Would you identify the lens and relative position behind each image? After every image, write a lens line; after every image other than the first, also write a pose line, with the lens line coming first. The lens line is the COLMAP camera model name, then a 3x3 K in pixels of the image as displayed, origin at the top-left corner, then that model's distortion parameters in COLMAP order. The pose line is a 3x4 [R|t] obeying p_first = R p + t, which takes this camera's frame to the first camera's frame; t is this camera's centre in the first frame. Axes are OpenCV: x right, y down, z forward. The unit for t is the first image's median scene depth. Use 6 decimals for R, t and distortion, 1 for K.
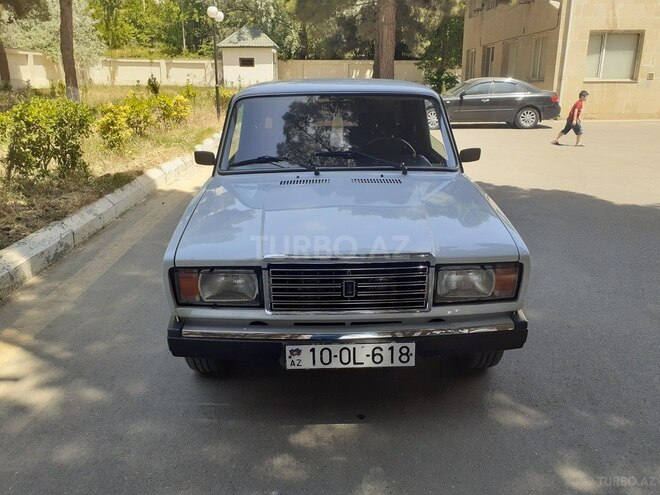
lens RADIAL K [[516.7, 0, 344.4], [0, 516.7, 244.6], [0, 0, 1]] dist [-0.001133, -0.003808]
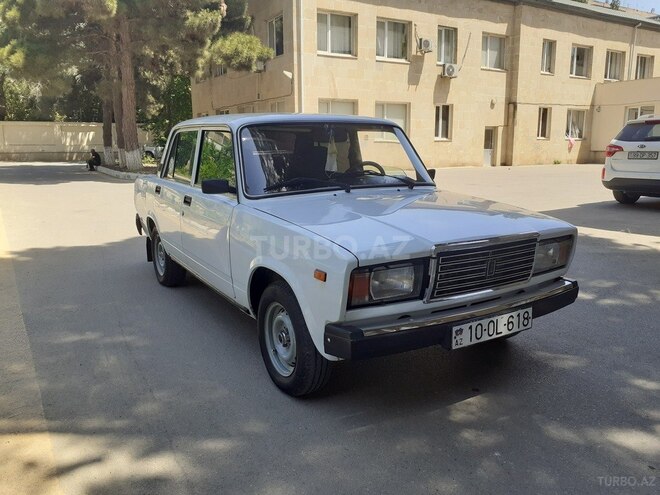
lens RADIAL K [[514.7, 0, 331.8], [0, 514.7, 250.2], [0, 0, 1]] dist [0.008168, -0.008148]
pose [[0.874177, -0.100661, 0.475061, -0.744025], [0.150609, 0.986240, -0.068166, 0.062357], [-0.461662, 0.131137, 0.877309, 0.123744]]
